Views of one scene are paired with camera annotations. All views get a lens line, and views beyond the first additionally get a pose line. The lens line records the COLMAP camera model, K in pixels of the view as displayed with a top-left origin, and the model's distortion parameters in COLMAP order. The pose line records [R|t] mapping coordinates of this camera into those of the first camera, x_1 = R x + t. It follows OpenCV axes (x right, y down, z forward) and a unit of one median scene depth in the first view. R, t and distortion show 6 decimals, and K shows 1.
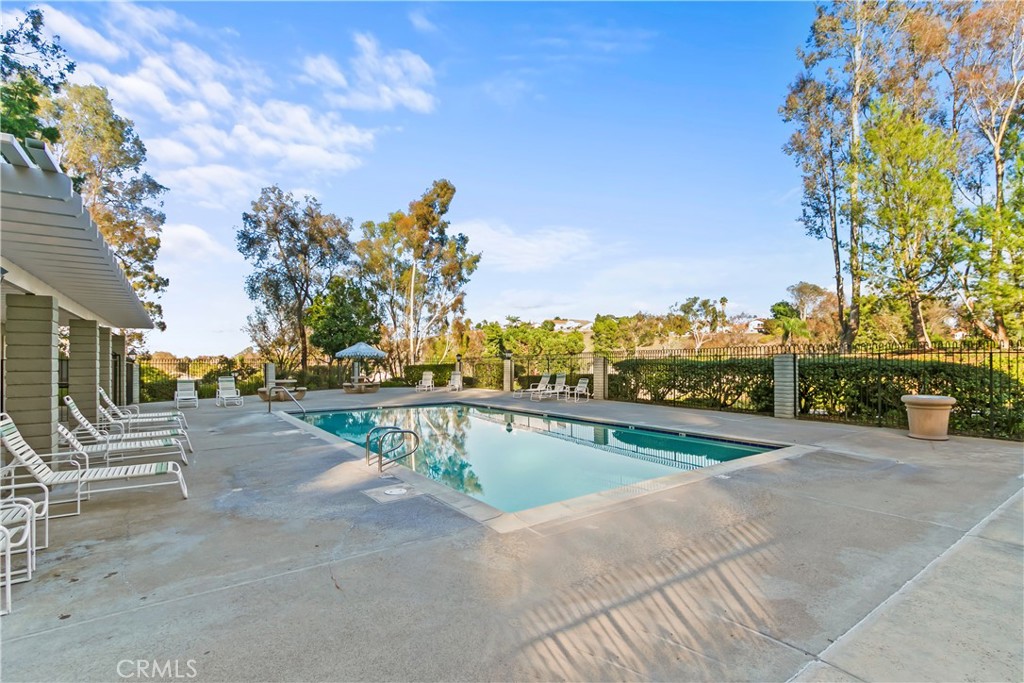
lens RADIAL K [[477.2, 0, 506.4], [0, 477.2, 346.4], [0, 0, 1]] dist [0.003446, -0.000558]
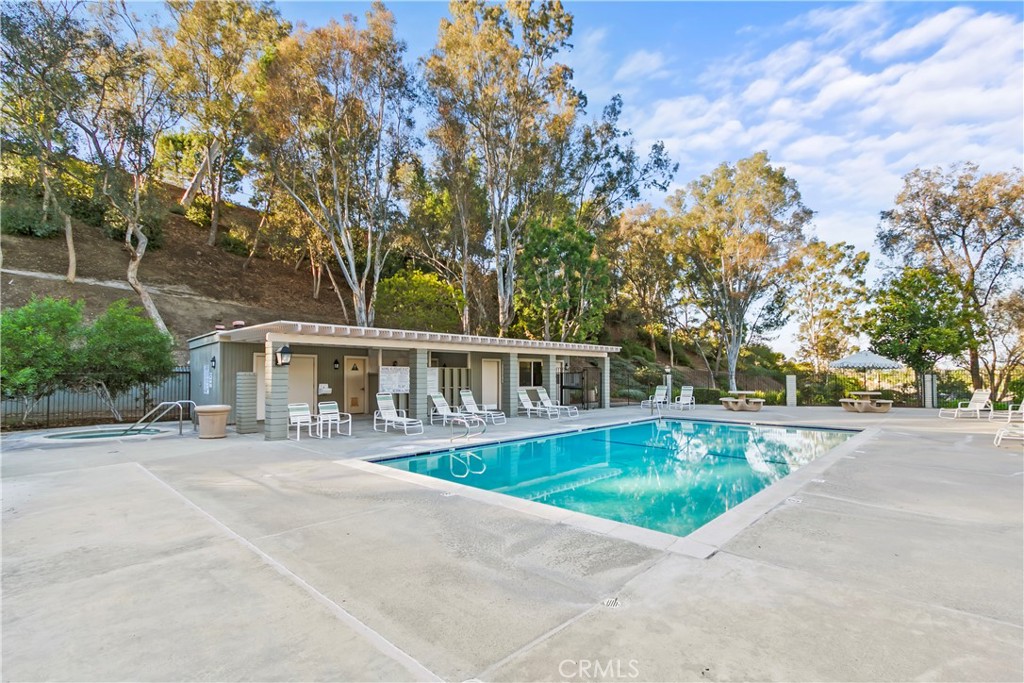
lens RADIAL K [[477.2, 0, 506.7], [0, 477.2, 347.0], [0, 0, 1]] dist [0.003446, -0.000558]
pose [[0.208357, -0.034878, -0.977431, 0.718833], [0.009393, 0.999389, -0.033659, 0.002852], [0.978008, -0.002168, 0.208558, 0.455578]]
